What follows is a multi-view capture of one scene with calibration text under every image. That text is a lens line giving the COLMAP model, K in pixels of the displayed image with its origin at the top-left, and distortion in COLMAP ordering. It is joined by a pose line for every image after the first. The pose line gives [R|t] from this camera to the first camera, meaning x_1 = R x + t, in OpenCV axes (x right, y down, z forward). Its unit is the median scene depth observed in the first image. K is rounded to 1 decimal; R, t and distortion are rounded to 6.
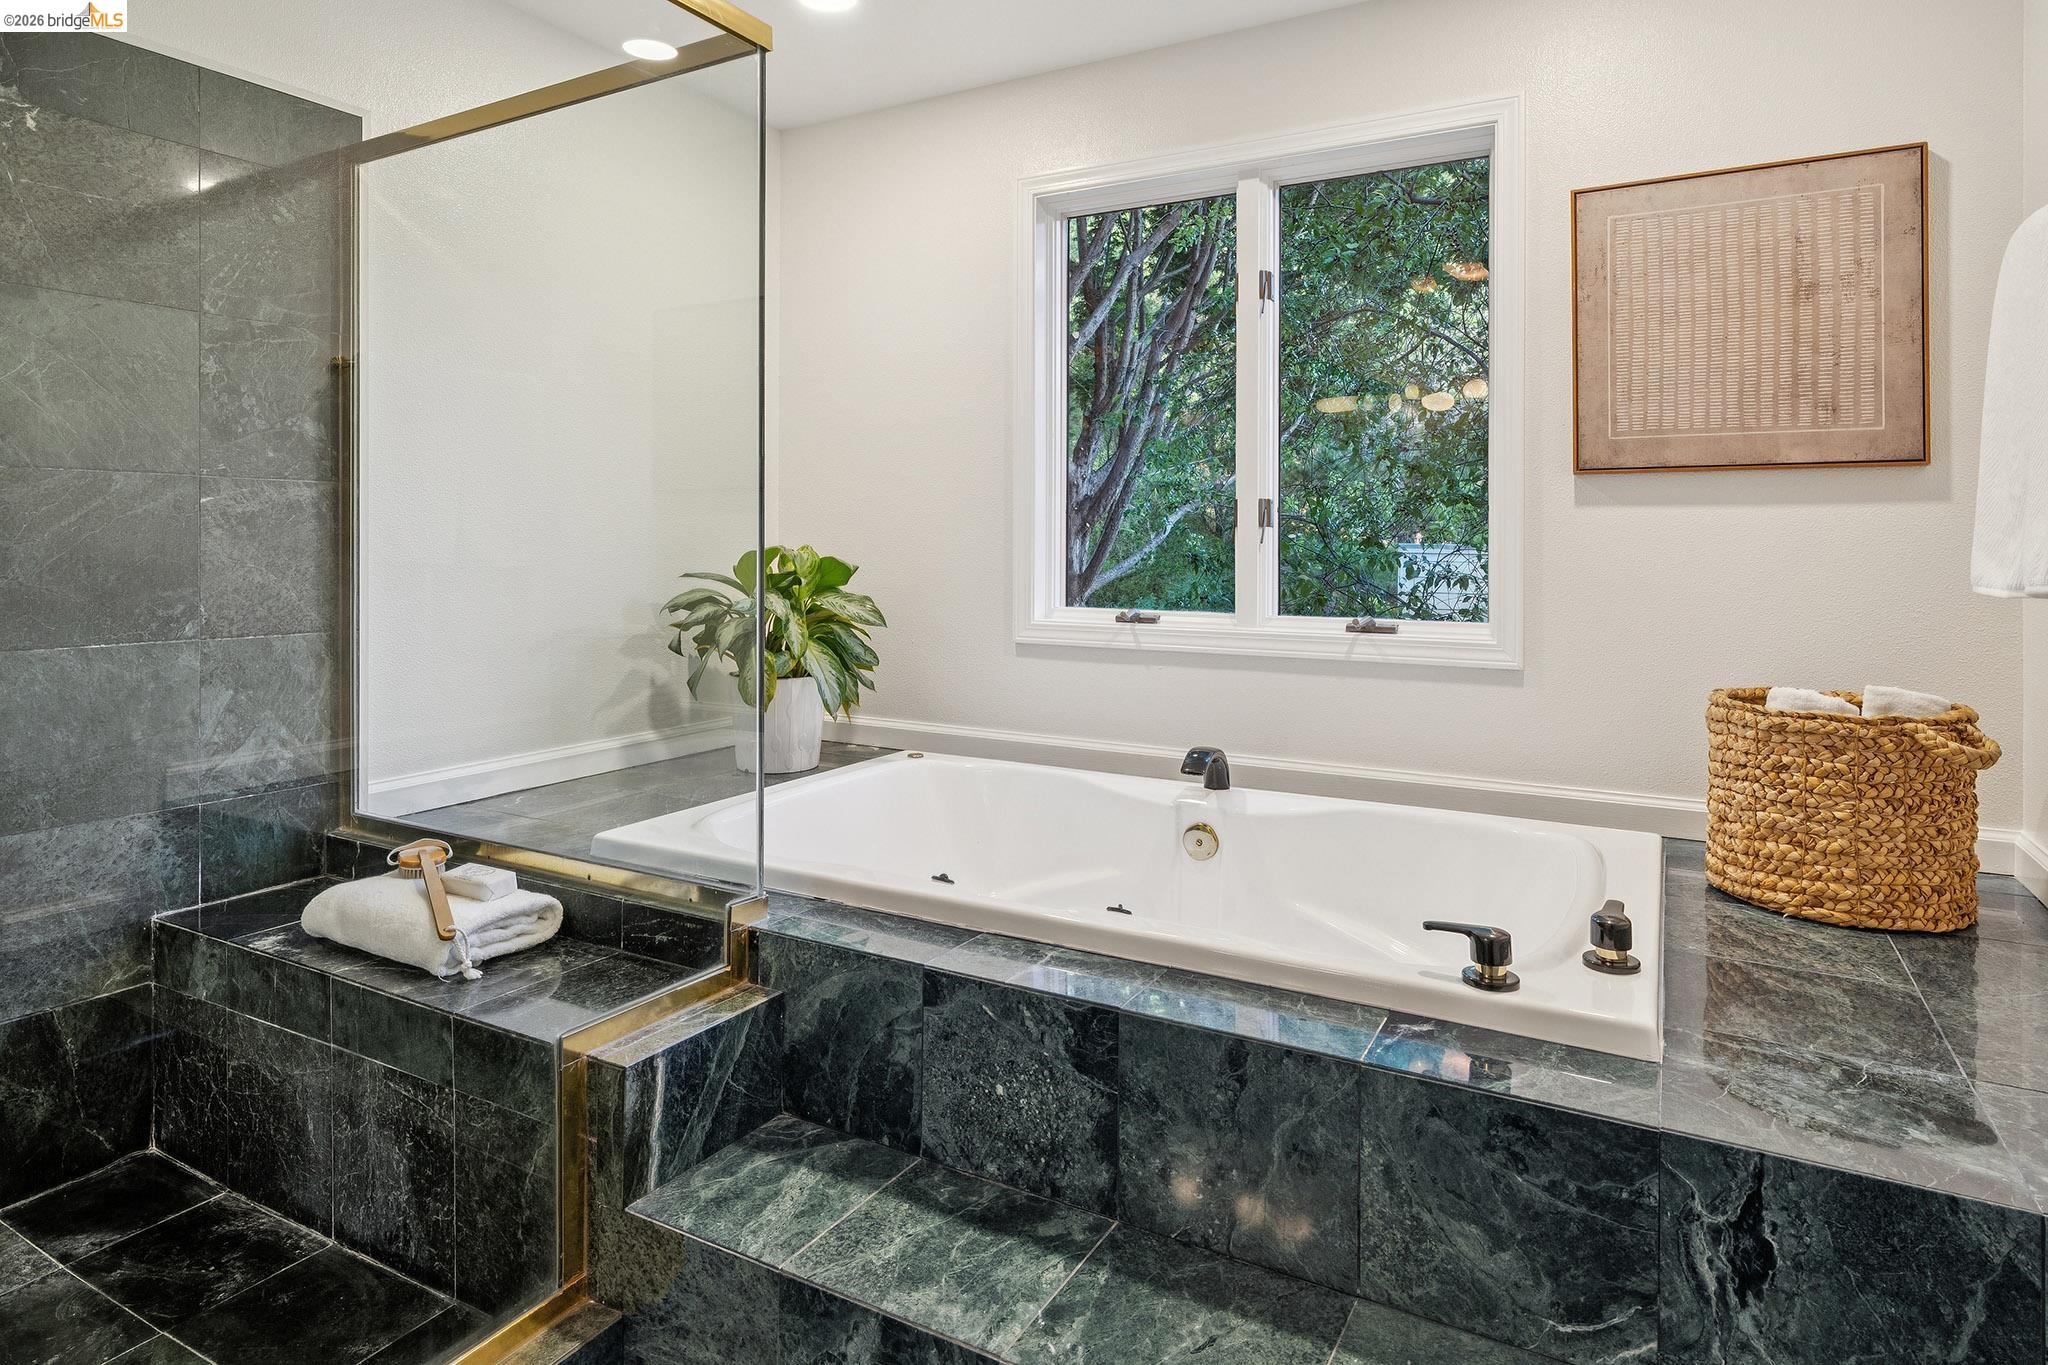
lens RADIAL K [[1165.7, 0, 994.6], [0, 1165.7, 529.1], [0, 0, 1]] dist [0.001316, -0.002168]
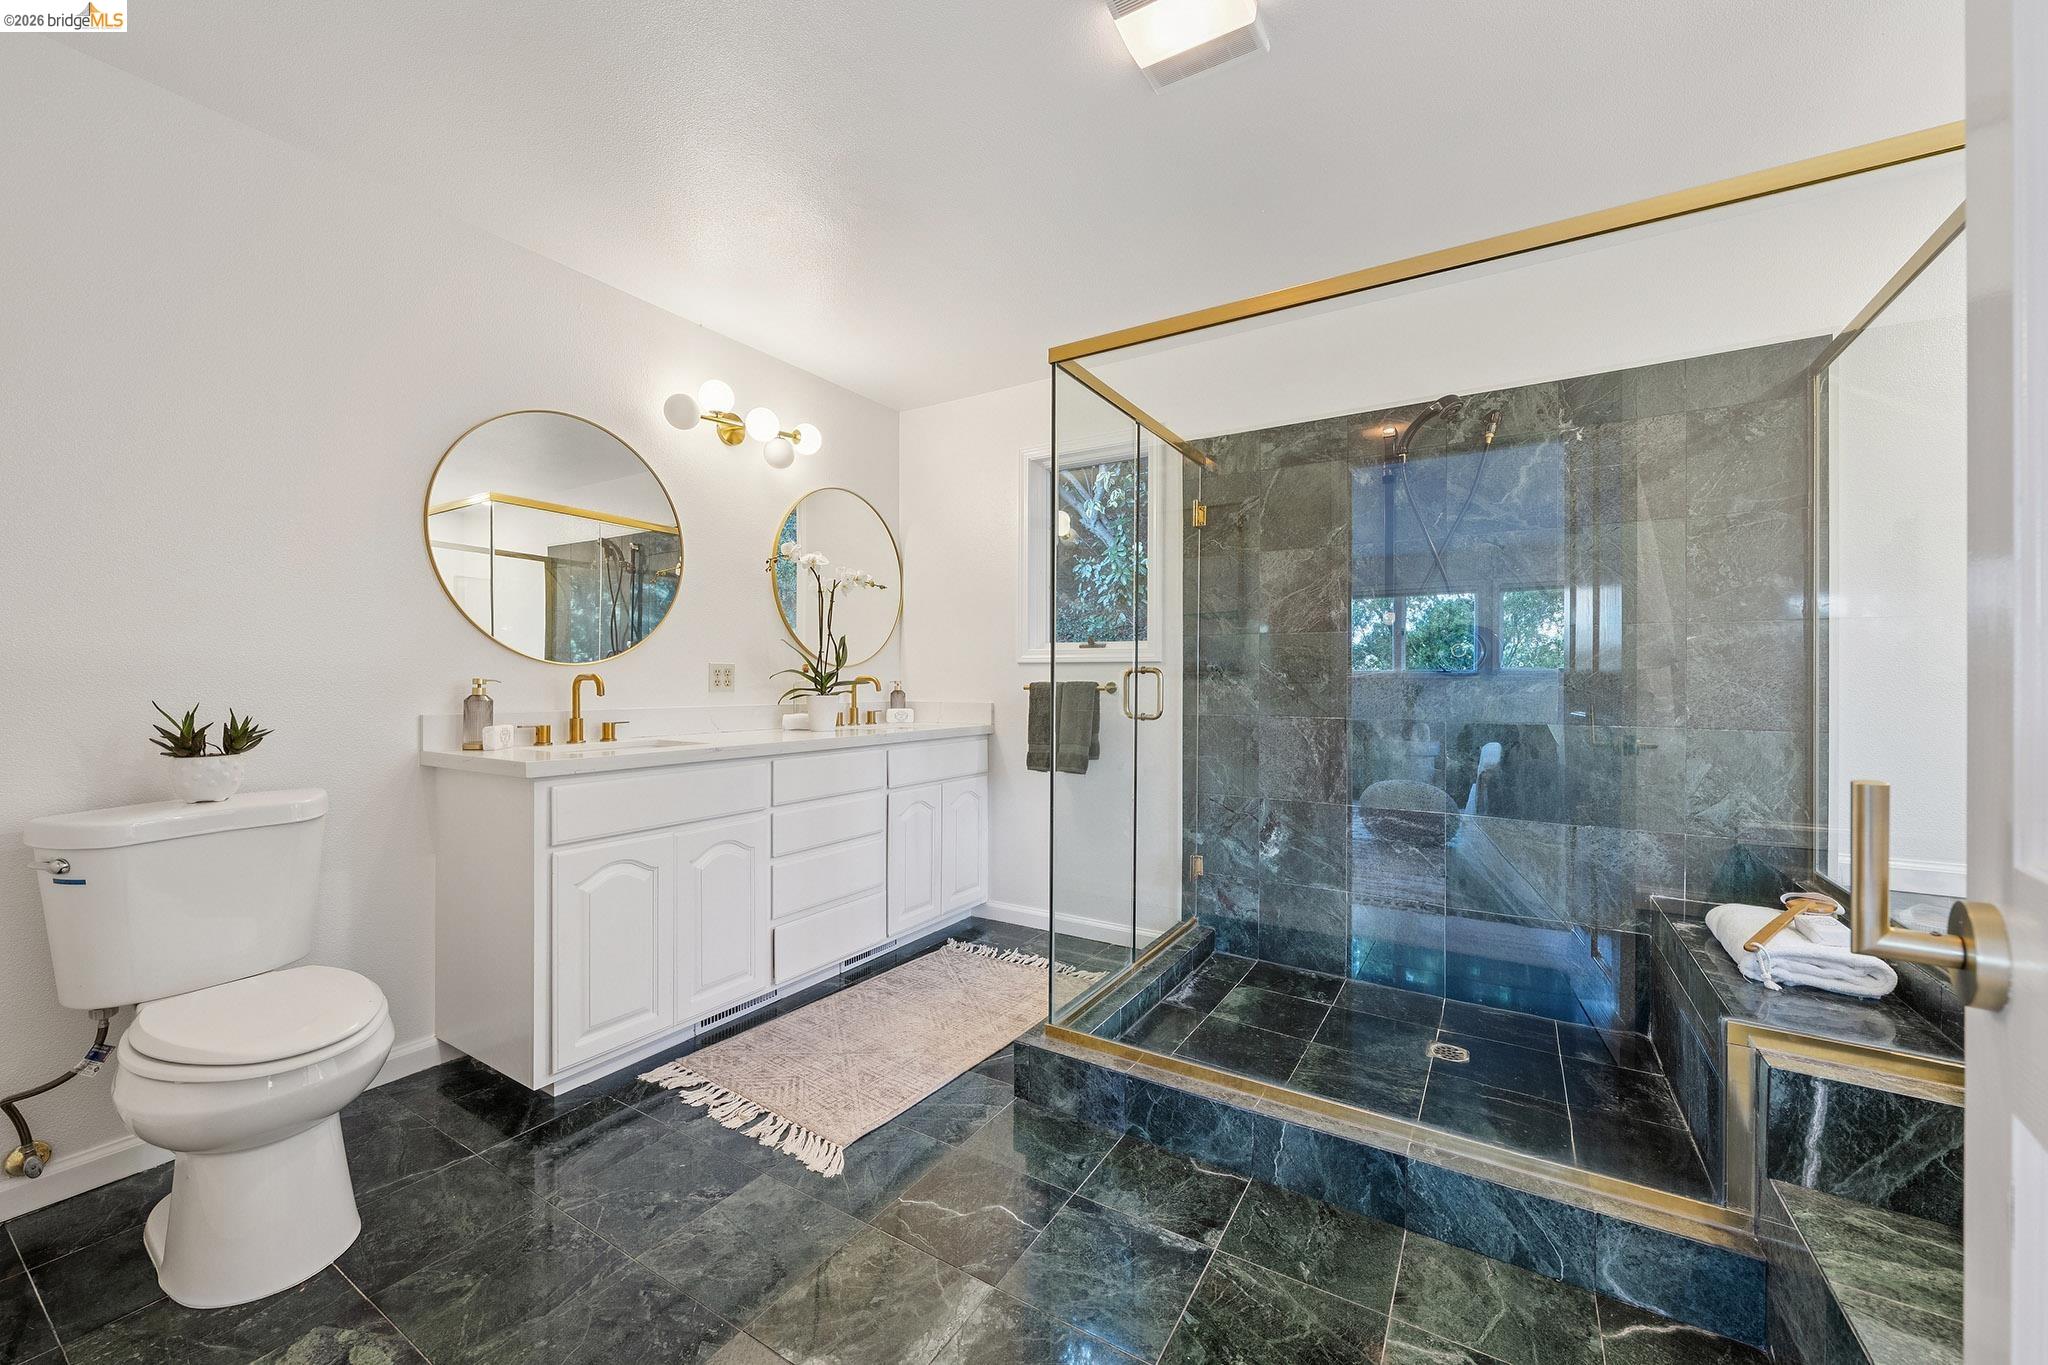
lens RADIAL K [[799.4, 0, 1029.2], [0, 799.4, 685.5], [0, 0, 1]] dist [-0.003126, -0.000175]
pose [[-0.044314, -0.000305, -0.999018, 0.449727], [0.005540, 0.999985, -0.000551, 0.035803], [0.999002, -0.005559, -0.044312, 0.187667]]
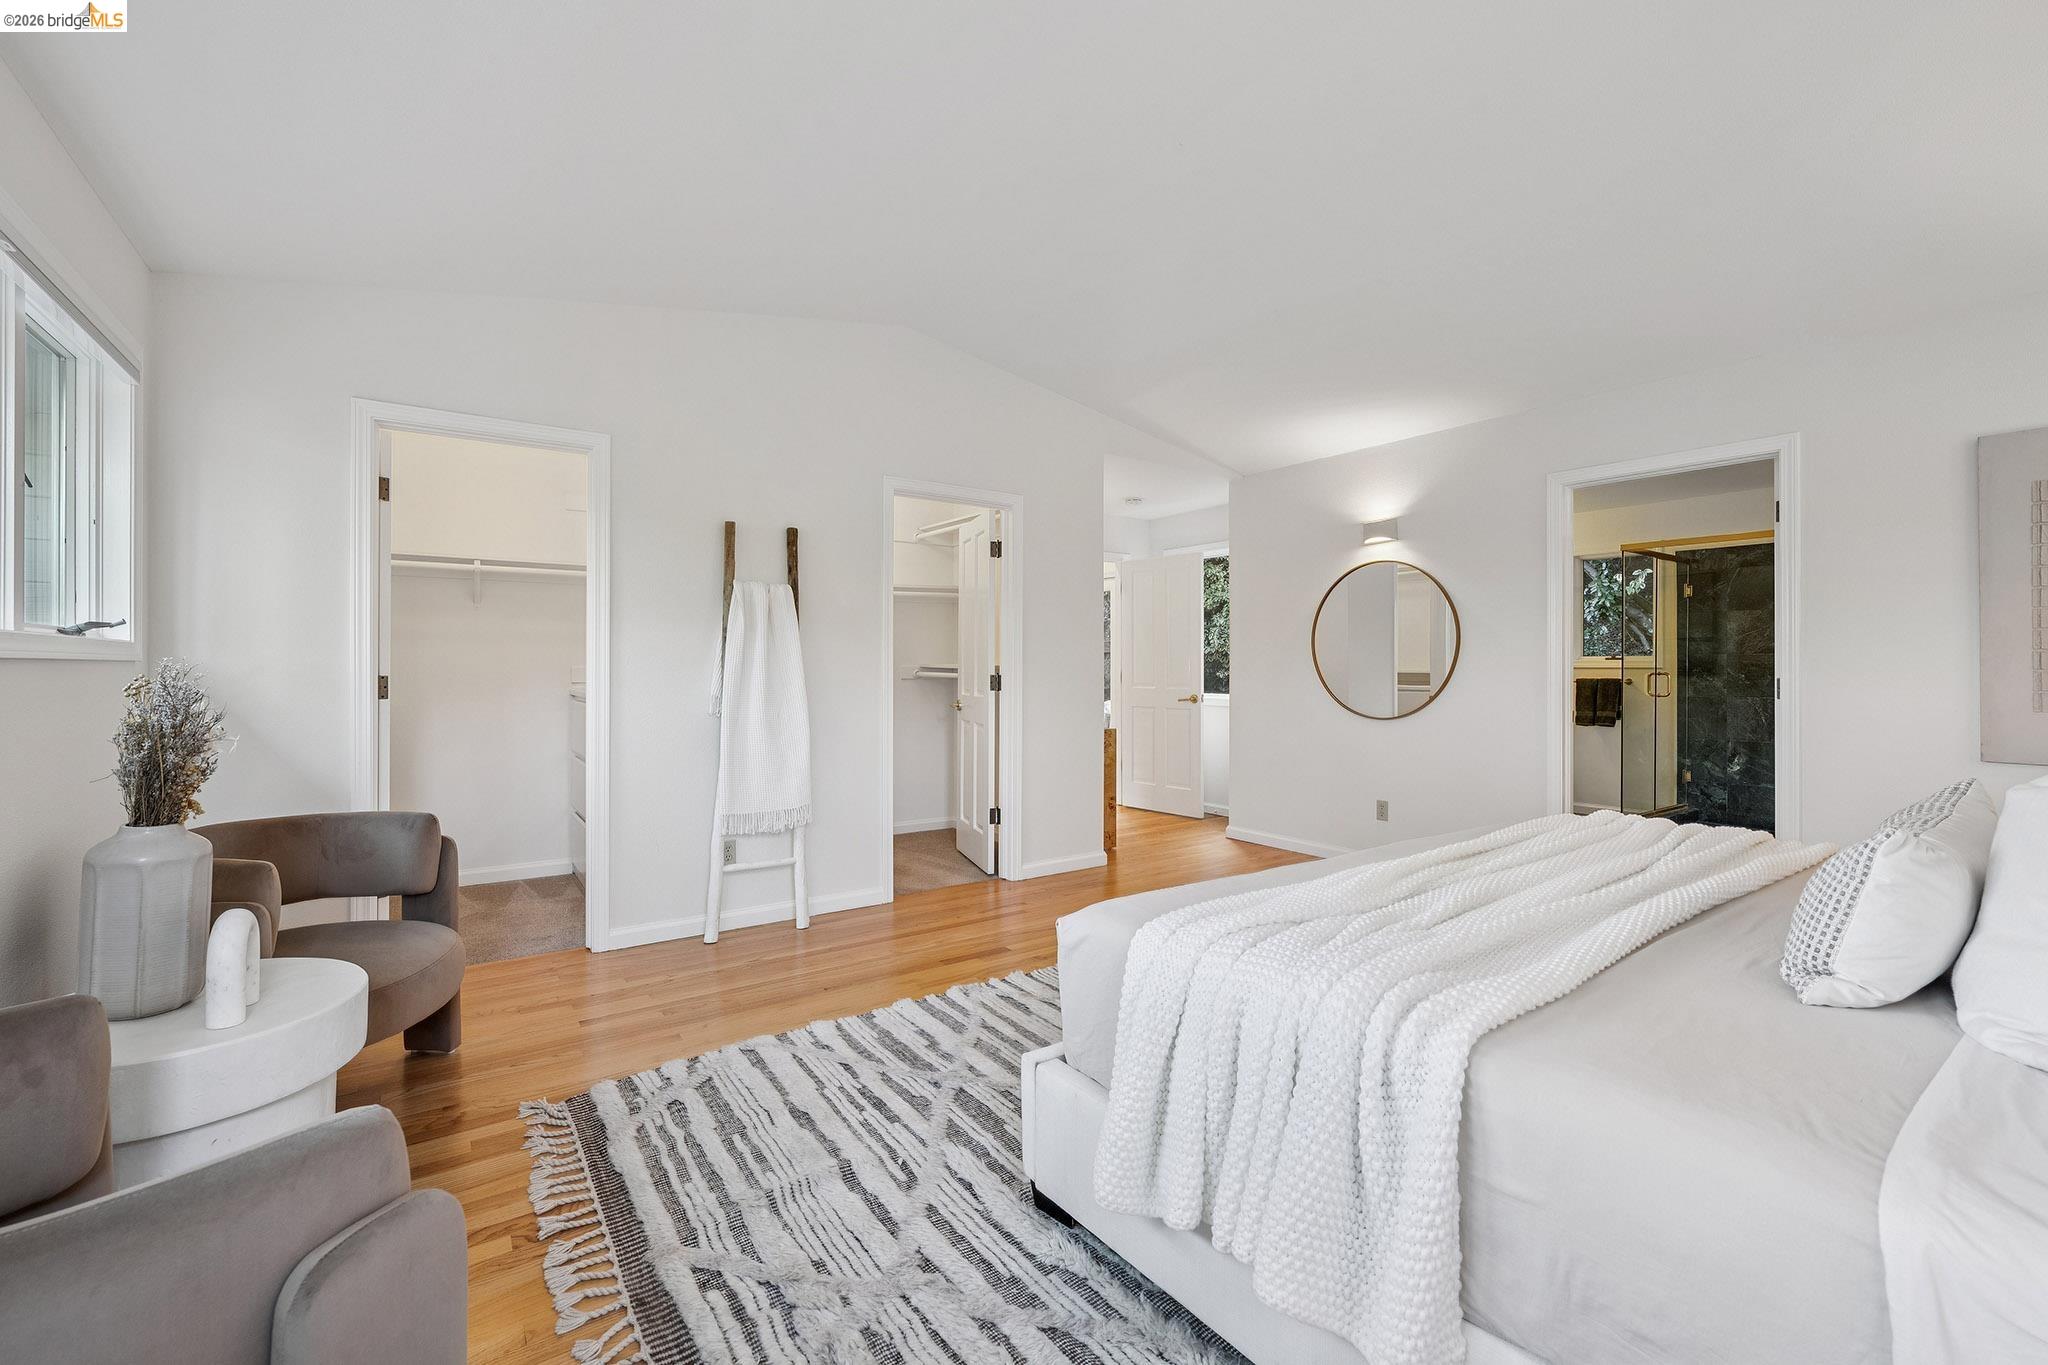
lens RADIAL K [[863.4, 0, 1023.0], [0, 863.4, 676.0], [0, 0, 1]] dist [-0.001960, 0.001049]
pose [[-0.469720, 0.004738, -0.882803, 2.825309], [0.009619, 0.999954, 0.000248, -0.003987], [0.882763, -0.008375, -0.469744, -0.217839]]
